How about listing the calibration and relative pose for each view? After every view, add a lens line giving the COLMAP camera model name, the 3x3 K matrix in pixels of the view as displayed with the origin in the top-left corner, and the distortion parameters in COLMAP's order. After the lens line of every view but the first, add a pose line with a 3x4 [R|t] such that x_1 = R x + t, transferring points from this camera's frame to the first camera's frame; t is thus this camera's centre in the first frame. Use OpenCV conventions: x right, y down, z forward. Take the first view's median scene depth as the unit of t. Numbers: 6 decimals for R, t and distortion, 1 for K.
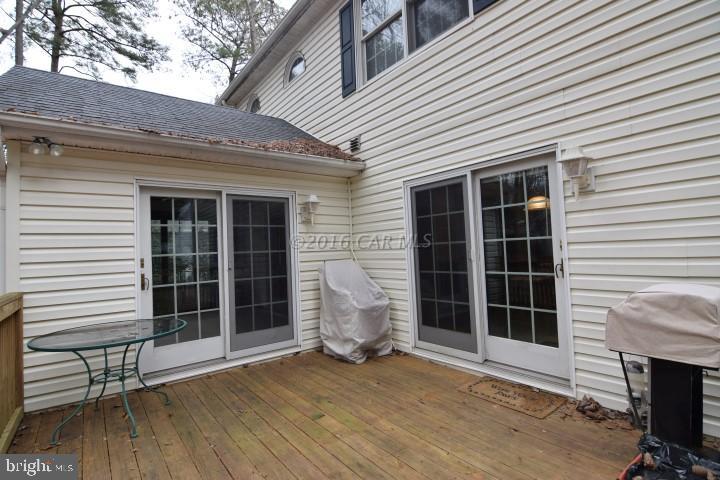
lens RADIAL K [[355.6, 0, 361.1], [0, 355.6, 238.6], [0, 0, 1]] dist [-0.015312, -0.002490]
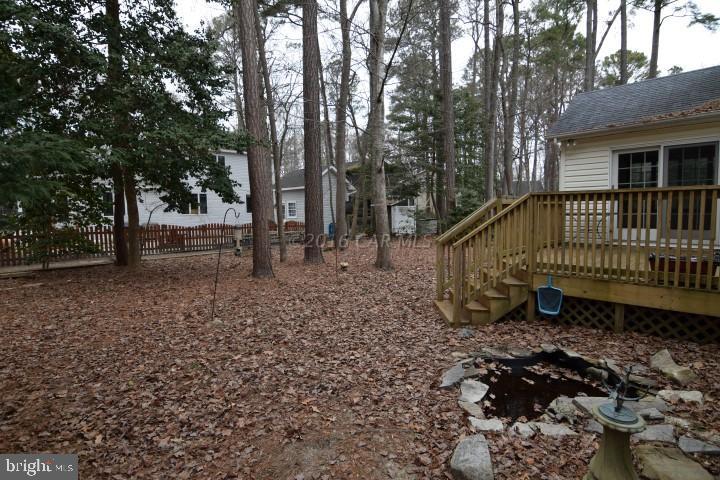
lens RADIAL K [[355.6, 0, 361.4], [0, 355.6, 240.2], [0, 0, 1]] dist [-0.015312, -0.002490]
pose [[0.125177, 0.123451, -0.984424, 1.151772], [0.050954, 0.990119, 0.130644, 0.025744], [0.990825, -0.066514, 0.117650, -0.662373]]
